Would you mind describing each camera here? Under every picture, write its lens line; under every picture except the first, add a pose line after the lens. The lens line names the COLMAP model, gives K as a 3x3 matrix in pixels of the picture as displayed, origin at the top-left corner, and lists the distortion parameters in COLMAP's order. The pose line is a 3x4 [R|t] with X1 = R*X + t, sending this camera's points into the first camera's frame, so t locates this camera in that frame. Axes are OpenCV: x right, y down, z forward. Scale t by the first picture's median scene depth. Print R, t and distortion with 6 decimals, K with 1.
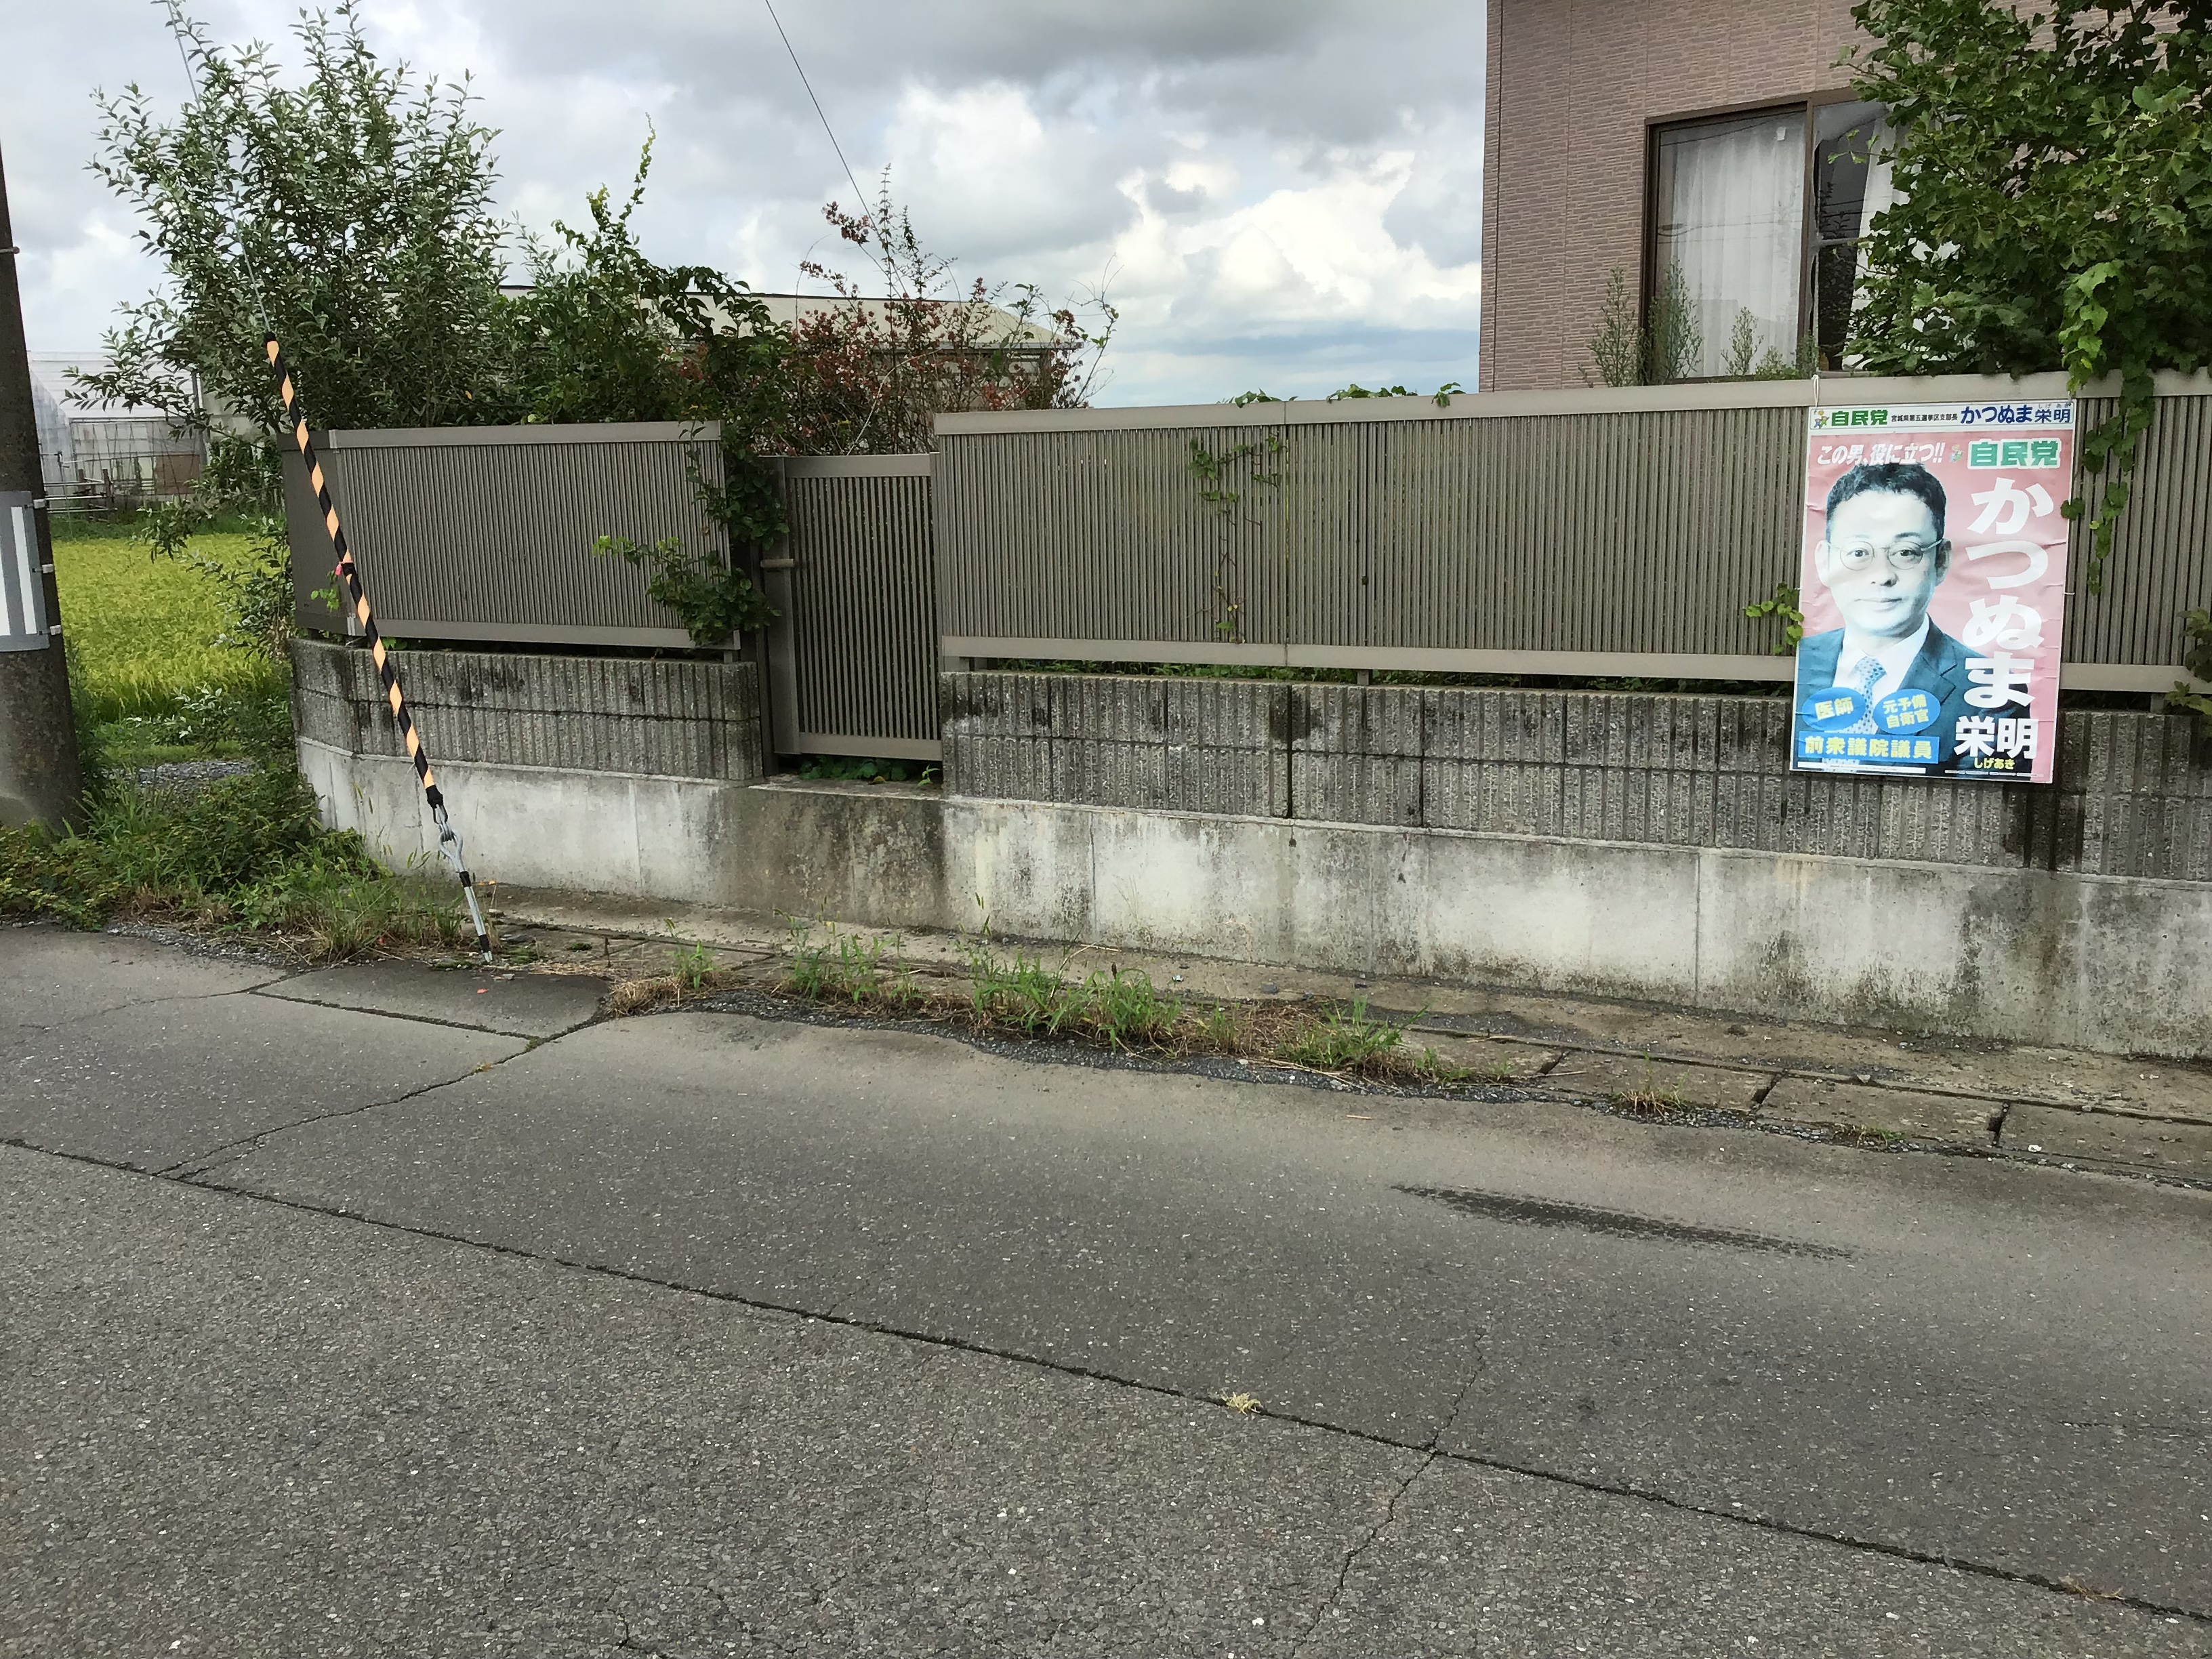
lens RADIAL K [[2020.1, 0, 1103.3], [0, 2020.1, 835.6], [0, 0, 1]] dist [0.131729, -0.313509]
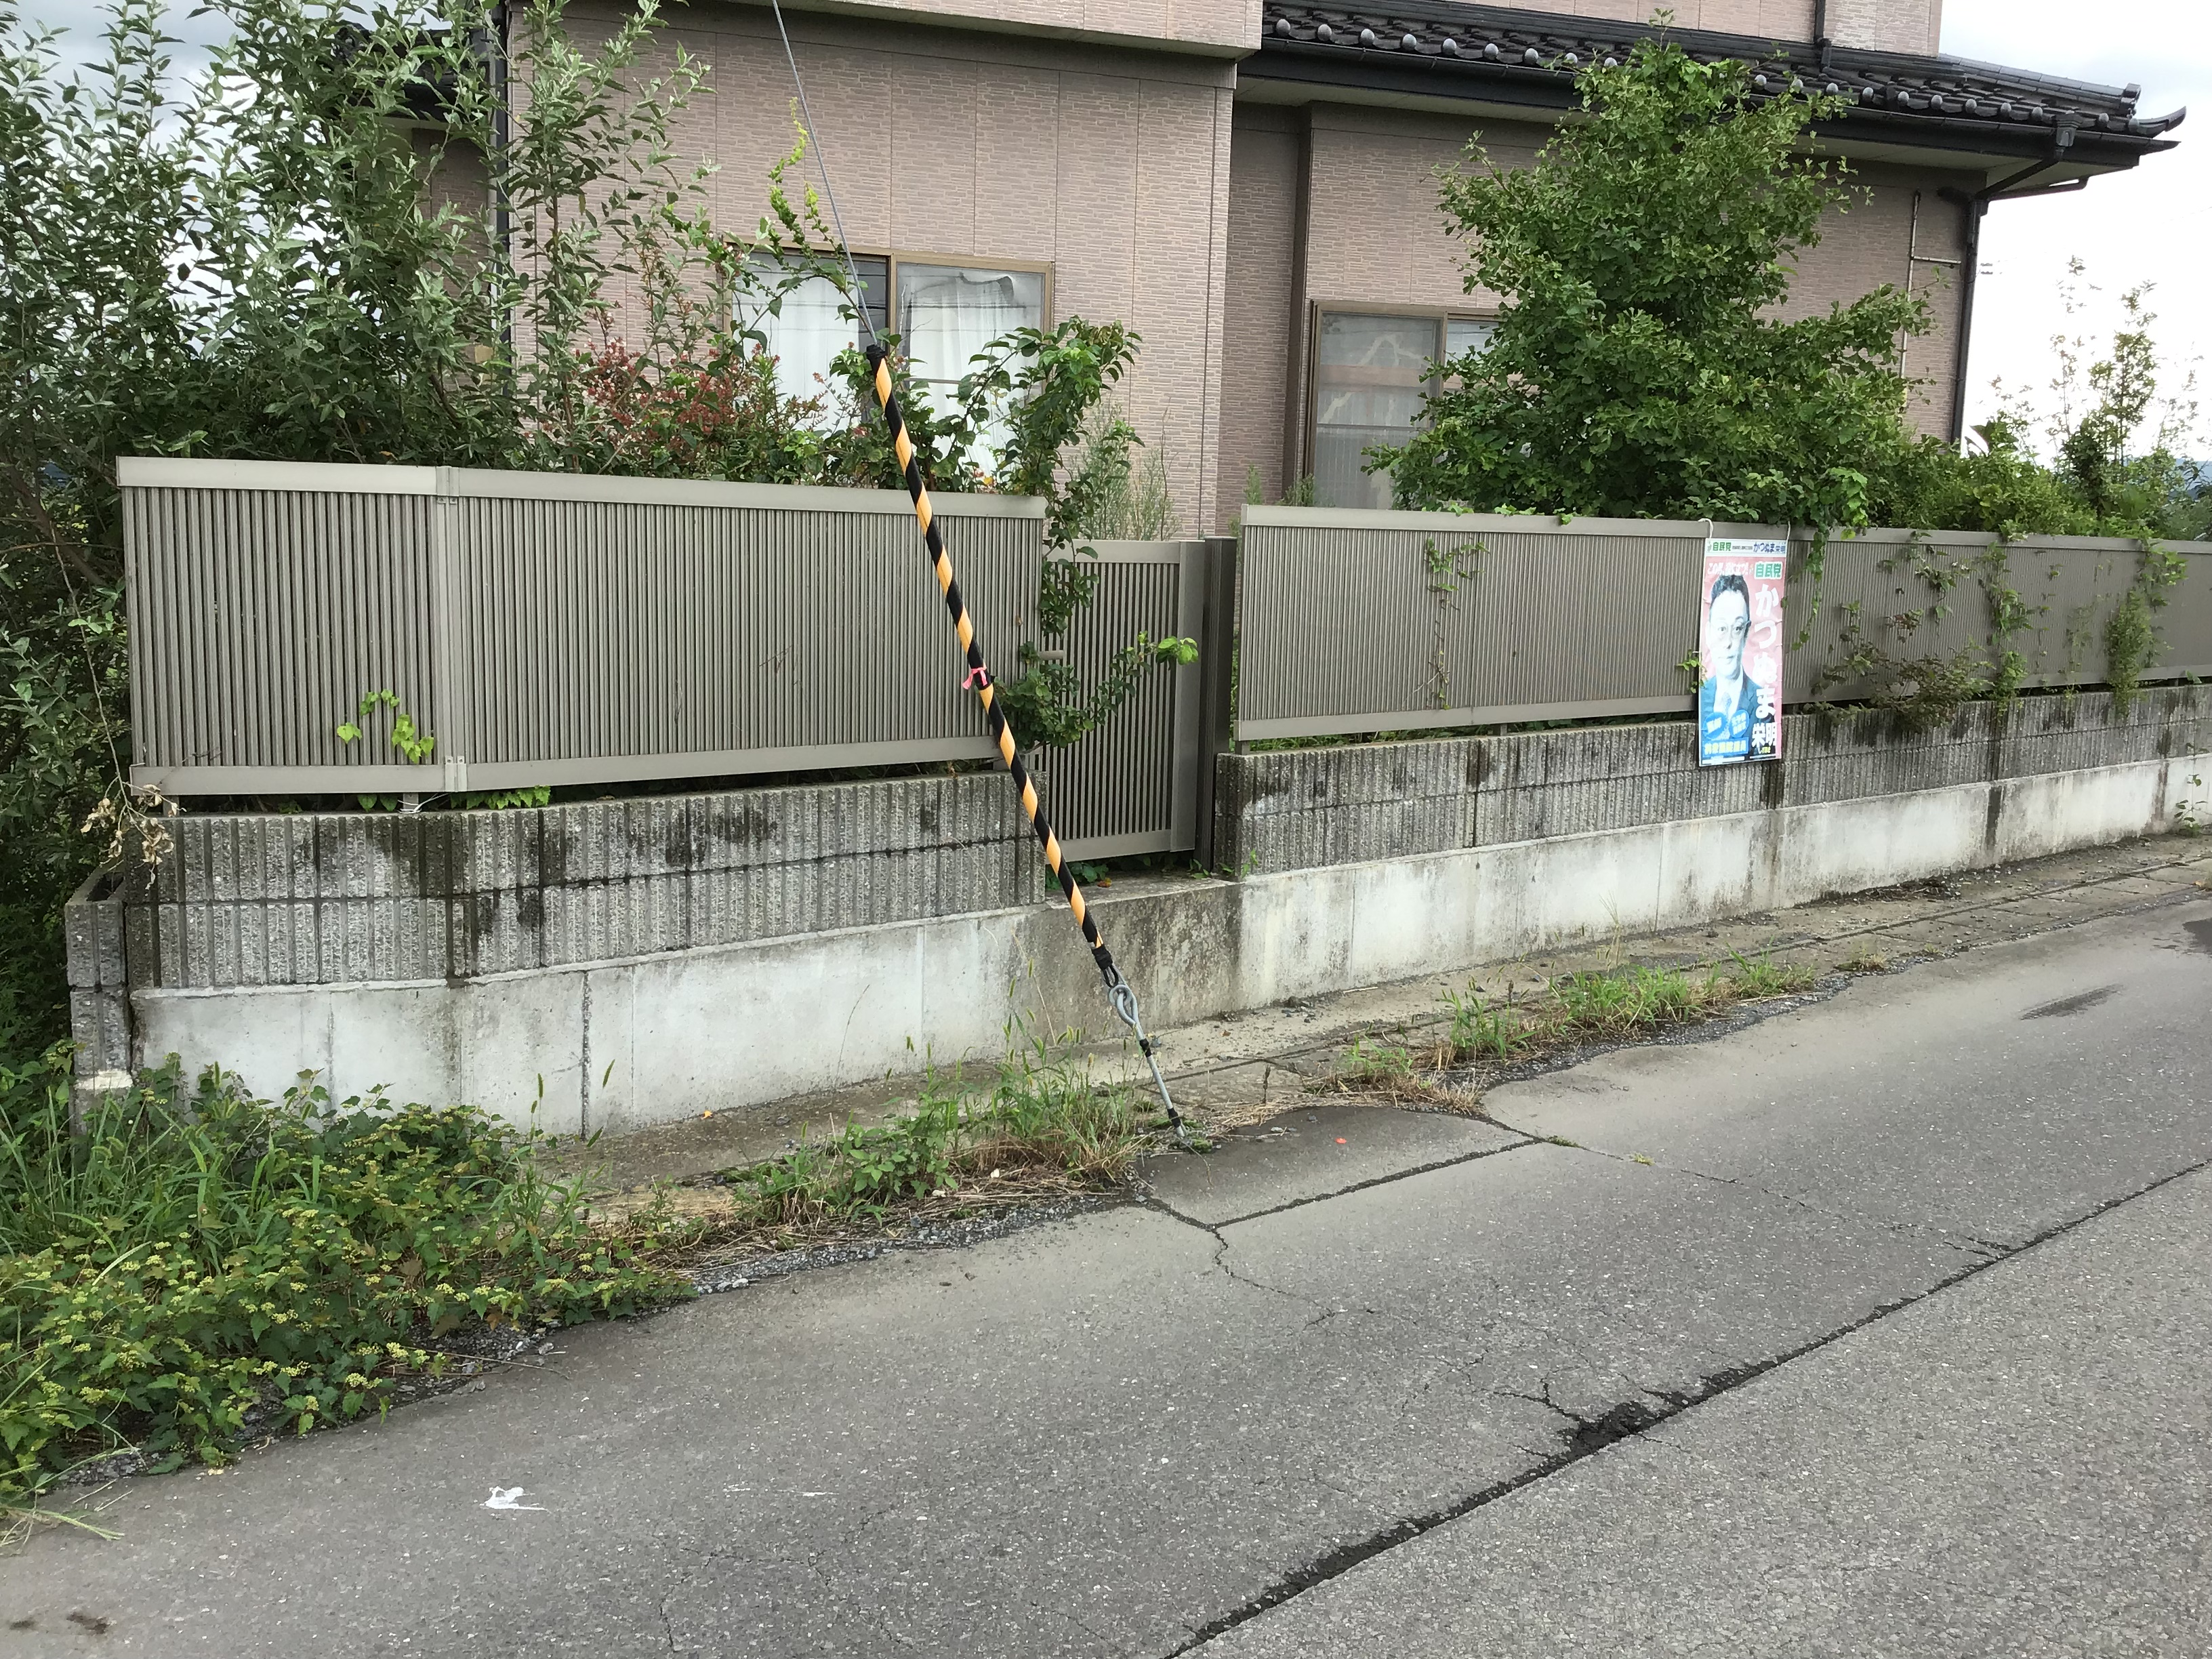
lens RADIAL K [[2020.1, 0, 1103.3], [0, 2020.1, 835.6], [0, 0, 1]] dist [0.131729, -0.313509]
pose [[0.346202, -0.103456, 0.932438, -1.329438], [0.143222, 0.988079, 0.056453, -0.137352], [-0.927163, 0.114001, 0.356892, 0.892488]]
